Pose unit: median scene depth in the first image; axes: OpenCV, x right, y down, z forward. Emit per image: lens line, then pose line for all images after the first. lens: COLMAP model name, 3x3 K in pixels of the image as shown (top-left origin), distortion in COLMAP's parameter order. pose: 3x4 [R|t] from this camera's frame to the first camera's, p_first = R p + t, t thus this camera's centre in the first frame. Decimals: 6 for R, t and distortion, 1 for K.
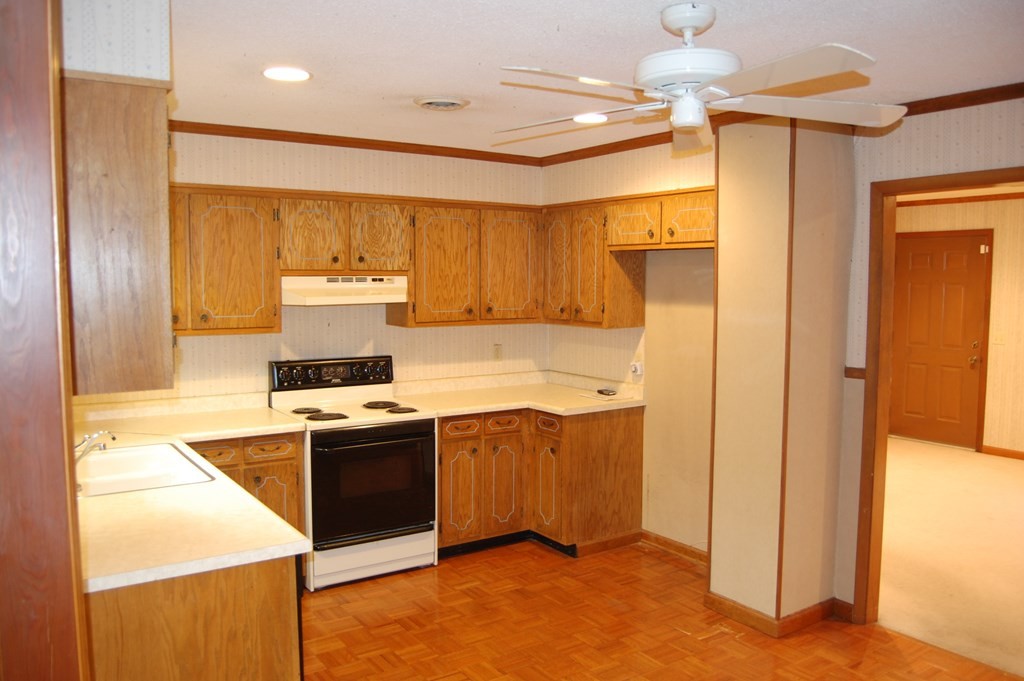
lens RADIAL K [[812.8, 0, 511.7], [0, 812.8, 338.8], [0, 0, 1]] dist [-0.059754, -0.004425]
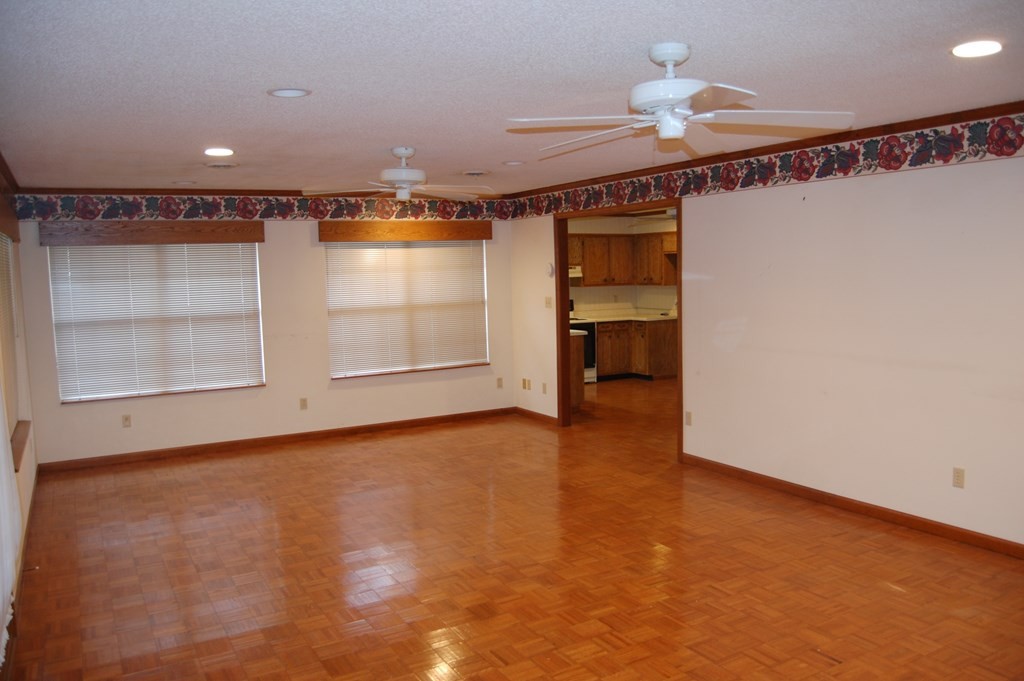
lens RADIAL K [[812.8, 0, 514.1], [0, 812.8, 342.1], [0, 0, 1]] dist [-0.059754, -0.004425]
pose [[0.996439, -0.017491, -0.082488, -0.127931], [0.019030, 0.999659, 0.017907, 0.101267], [0.082147, -0.019413, 0.996431, -1.420370]]
